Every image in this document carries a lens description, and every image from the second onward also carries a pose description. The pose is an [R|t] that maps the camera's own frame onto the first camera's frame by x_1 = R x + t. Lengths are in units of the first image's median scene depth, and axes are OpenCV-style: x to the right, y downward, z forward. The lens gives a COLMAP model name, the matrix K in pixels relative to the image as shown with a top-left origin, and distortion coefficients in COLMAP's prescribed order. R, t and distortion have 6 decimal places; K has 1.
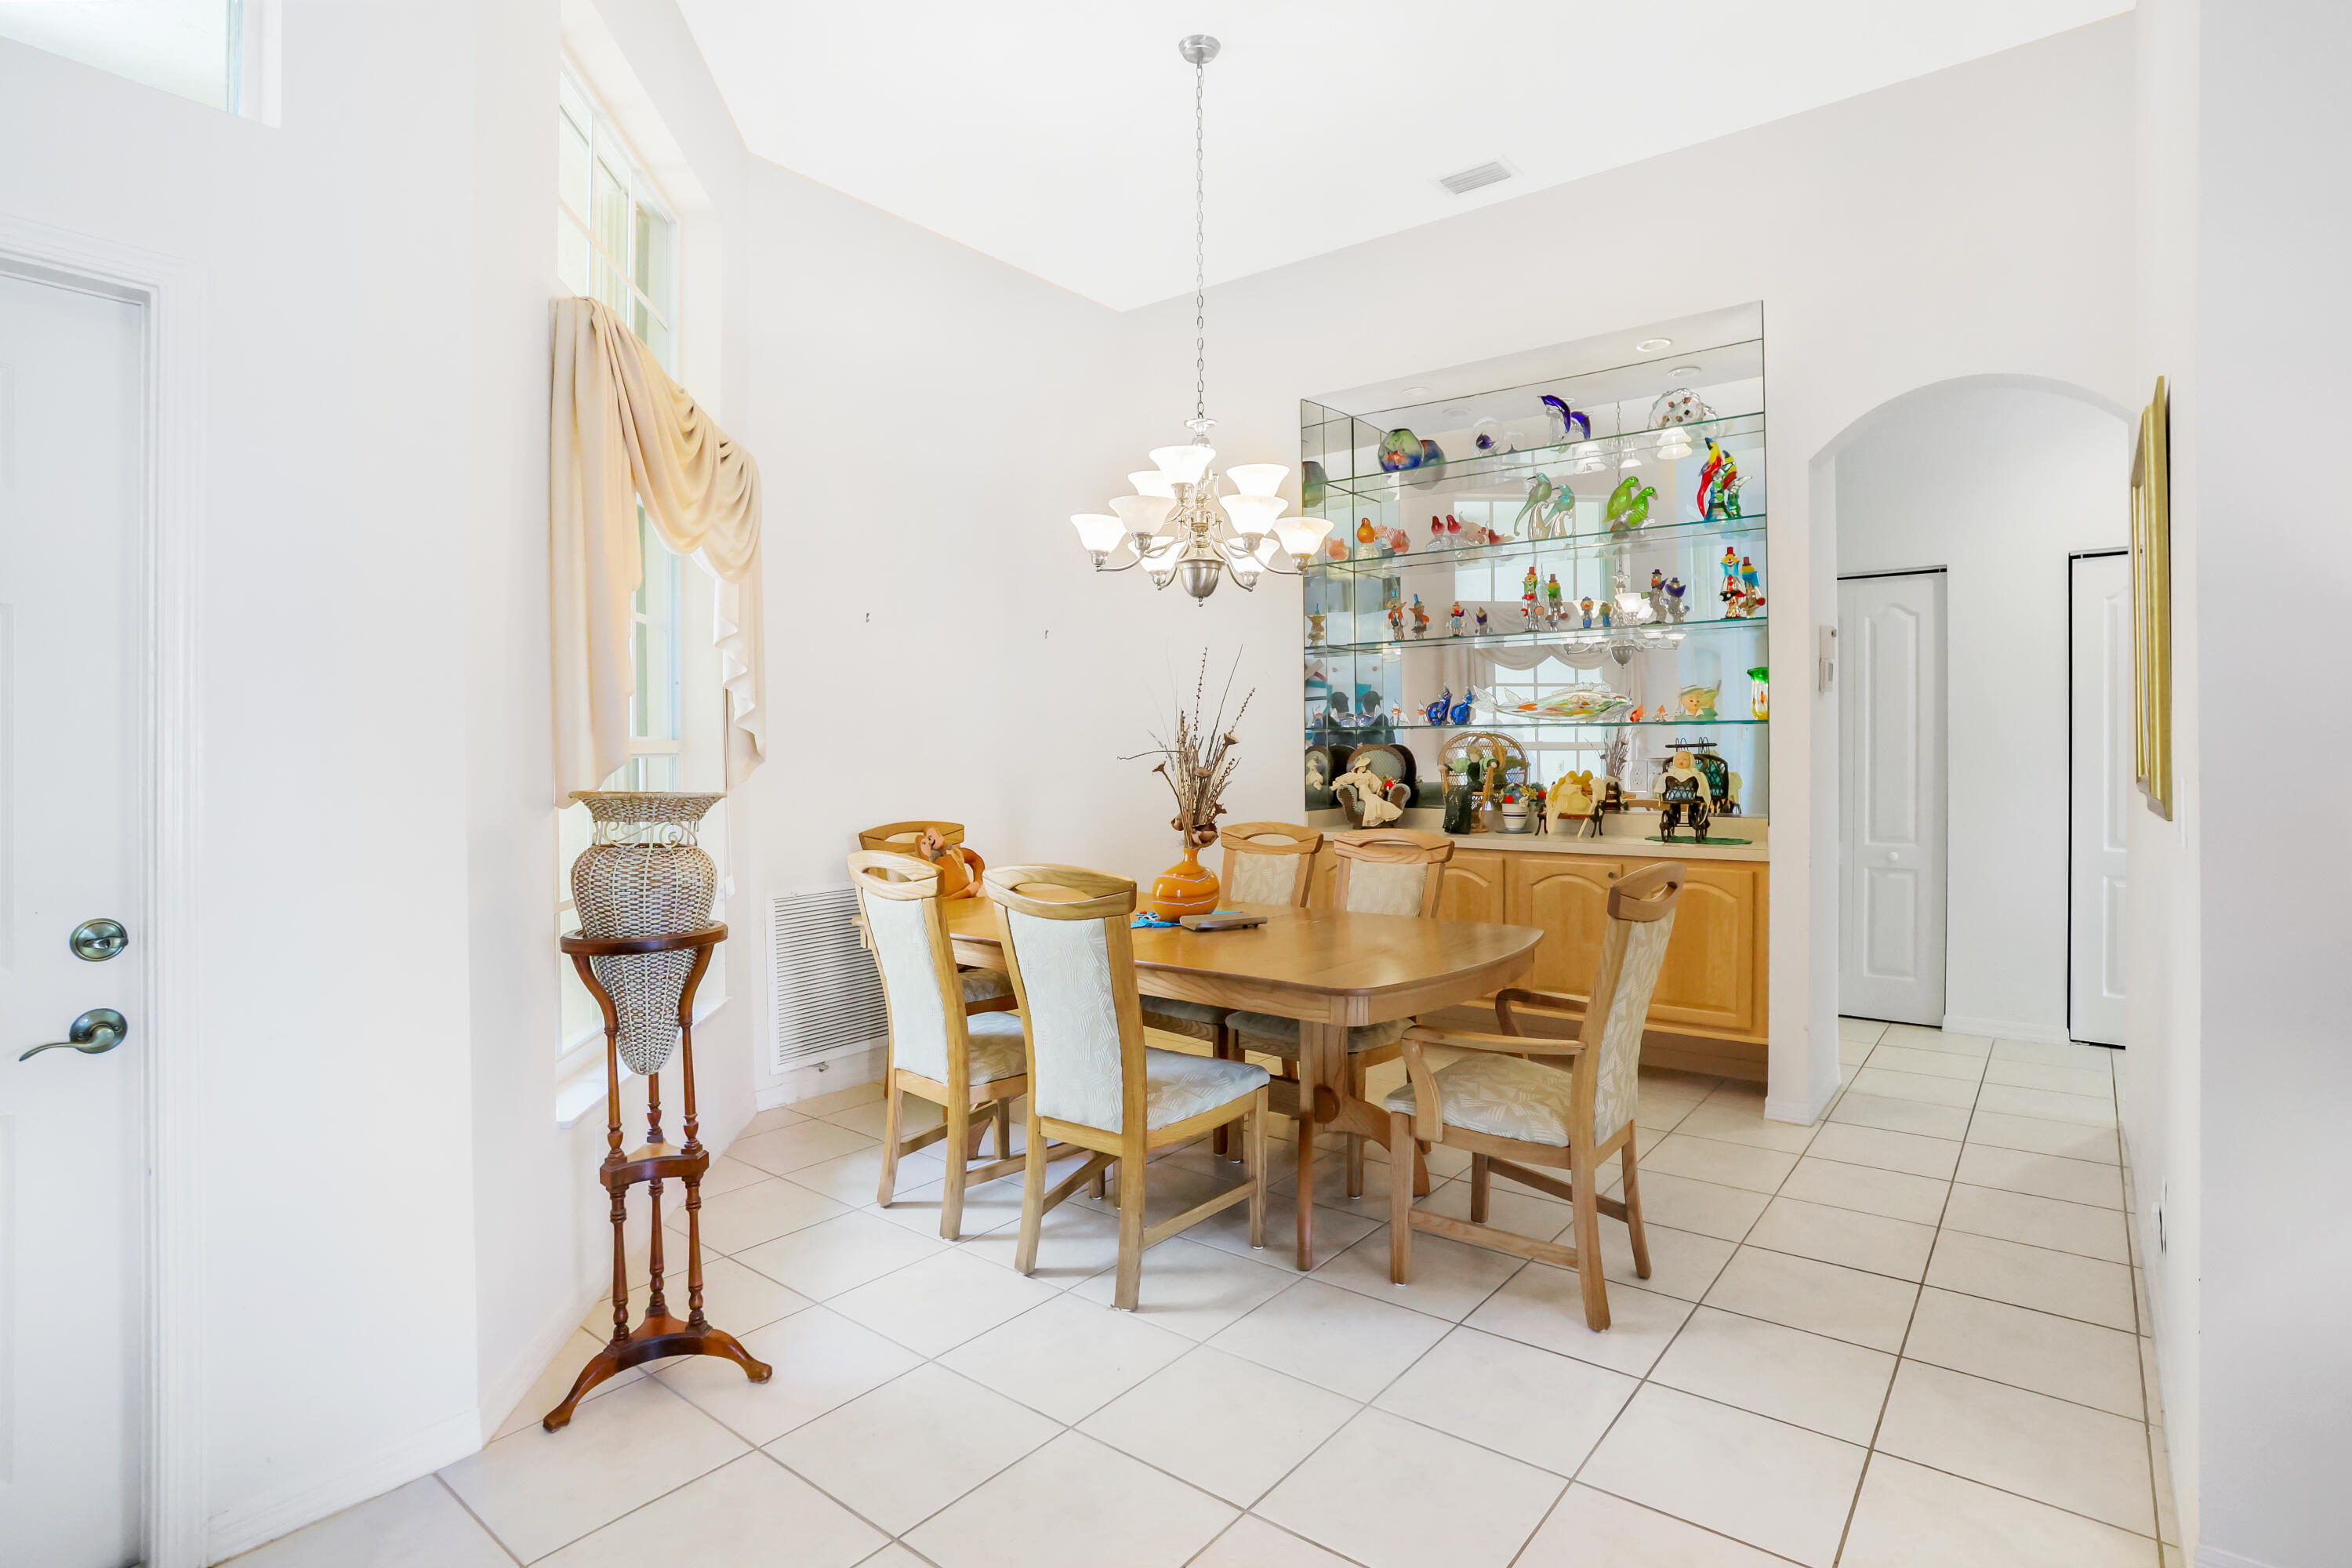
lens RADIAL K [[1158.7, 0, 1163.4], [0, 1158.7, 773.3], [0, 0, 1]] dist [-0.074595, 0.029751]
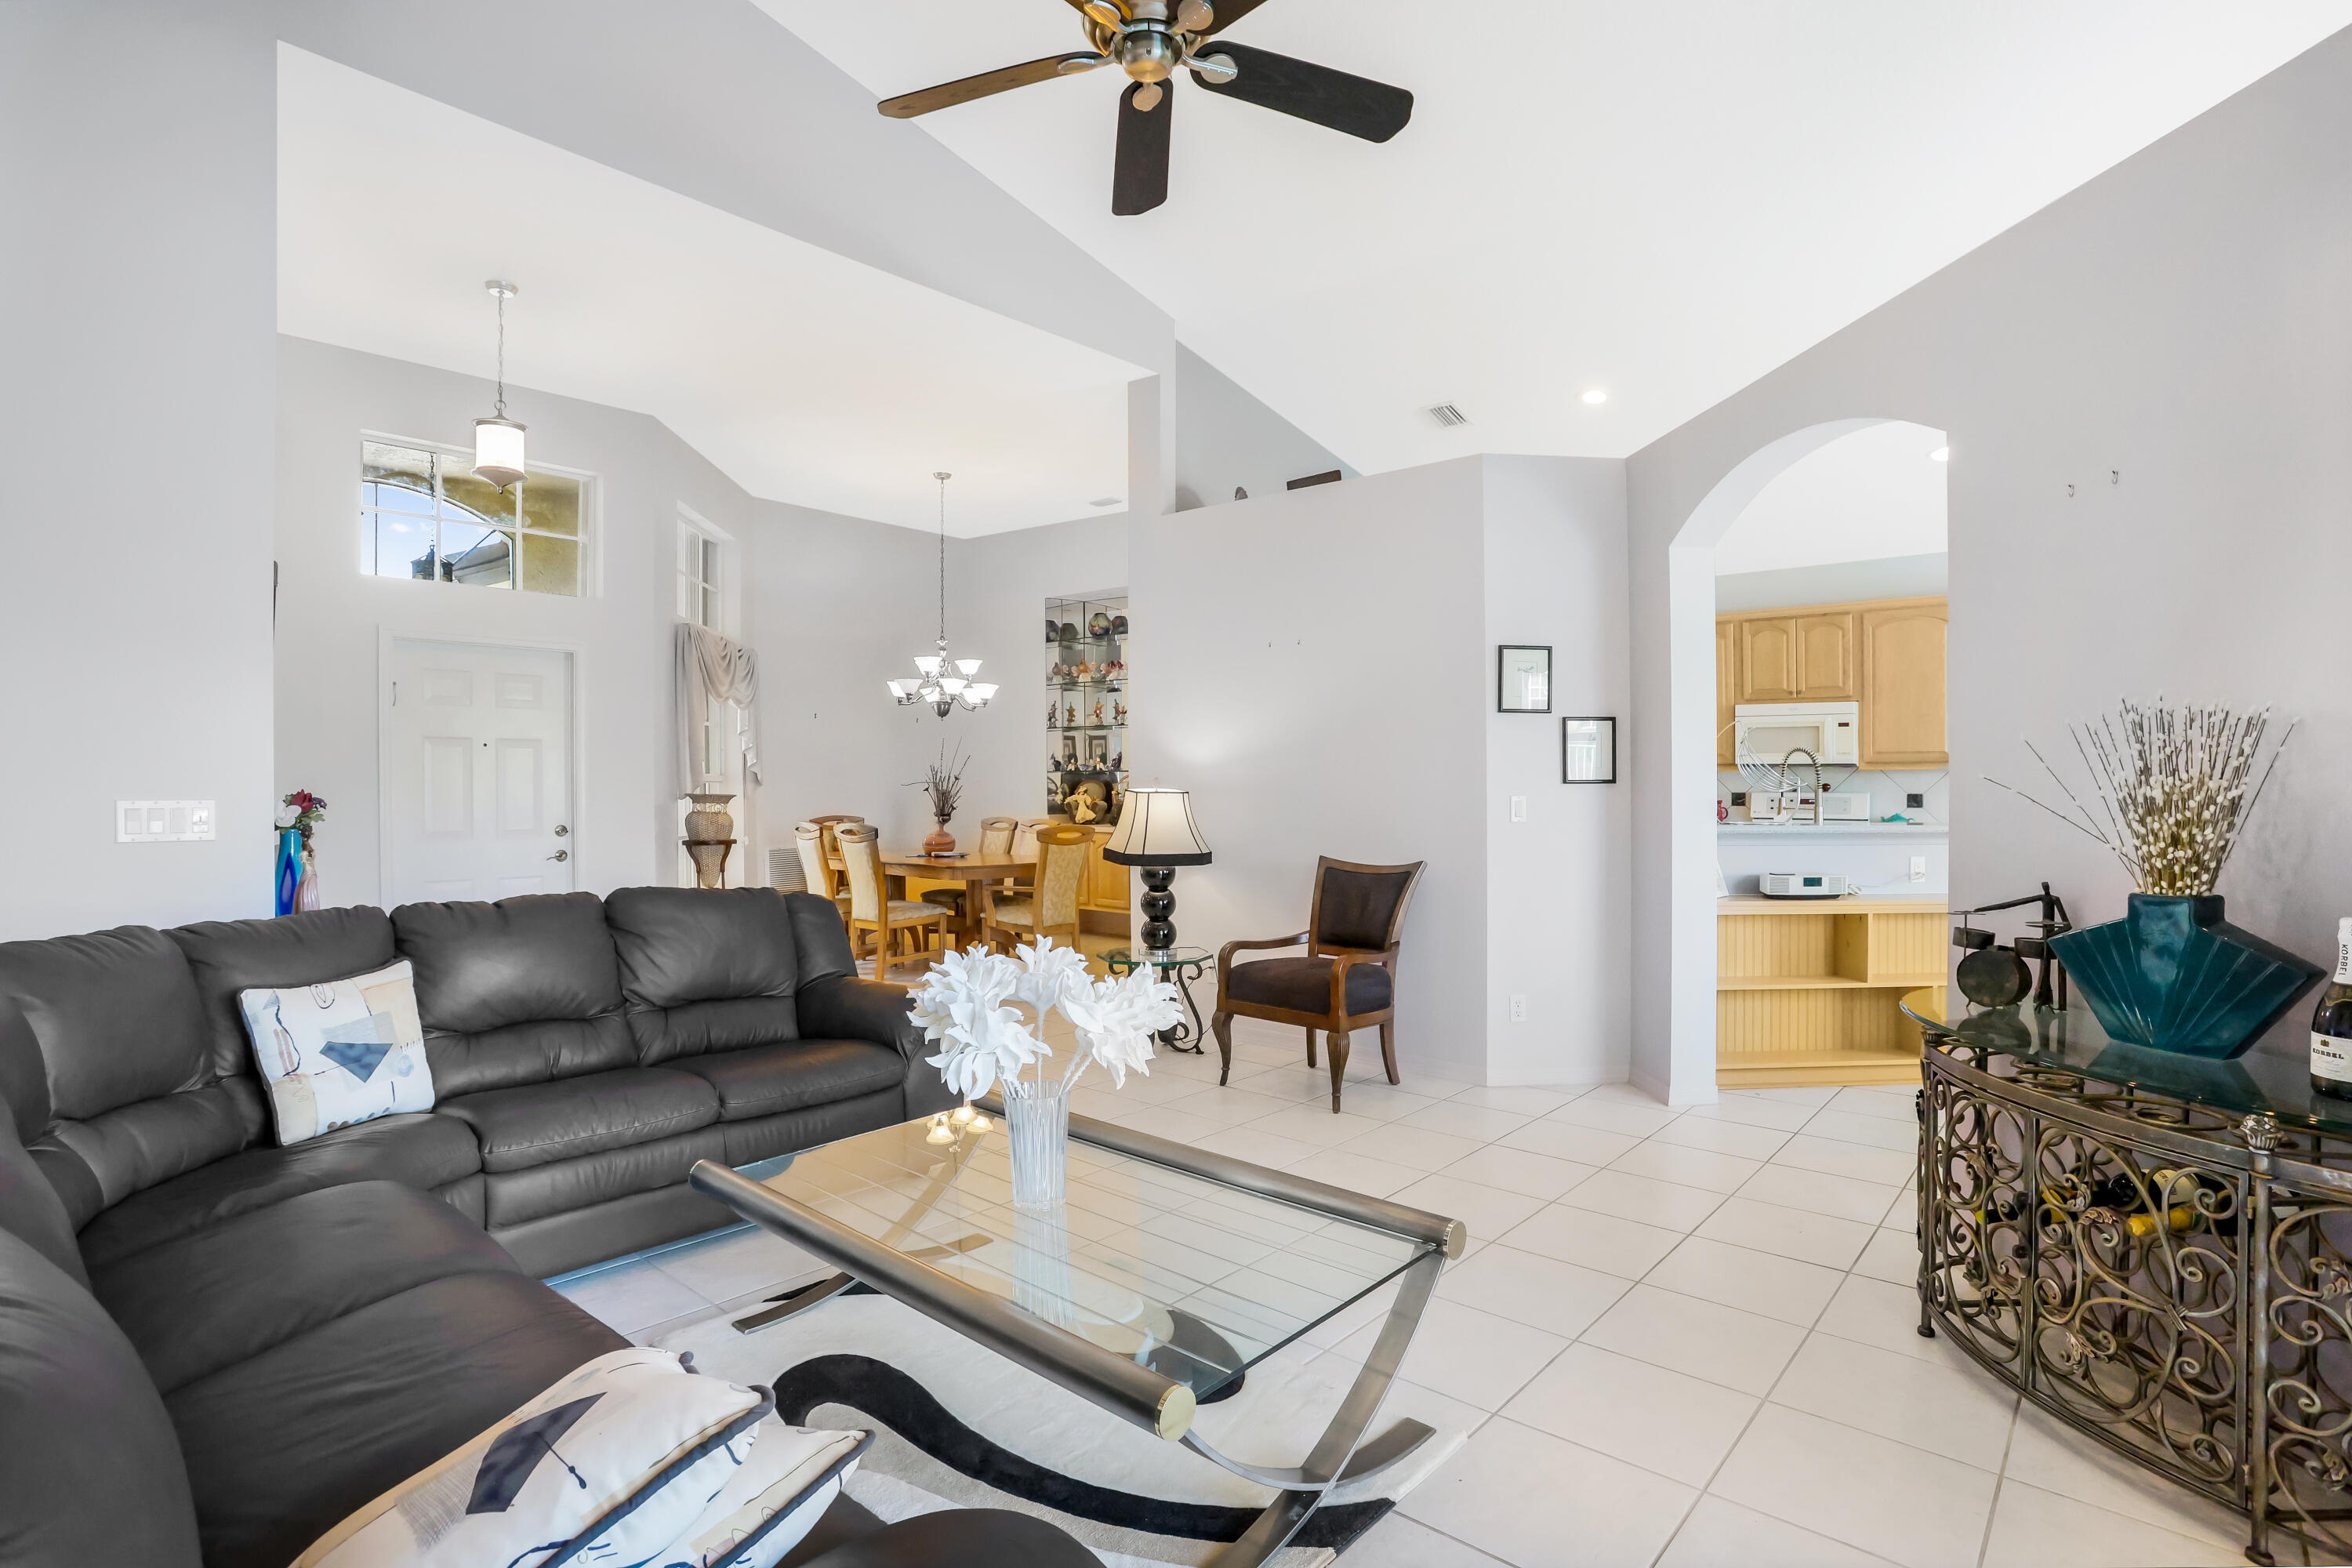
lens RADIAL K [[1148.8, 0, 1146.3], [0, 1148.8, 817.4], [0, 0, 1]] dist [-0.000866, -0.000031]
pose [[0.998363, 0.008635, -0.056533, 0.611473], [-0.007947, 0.999892, 0.012396, 0.020876], [0.056634, -0.011927, 0.998324, -1.380152]]
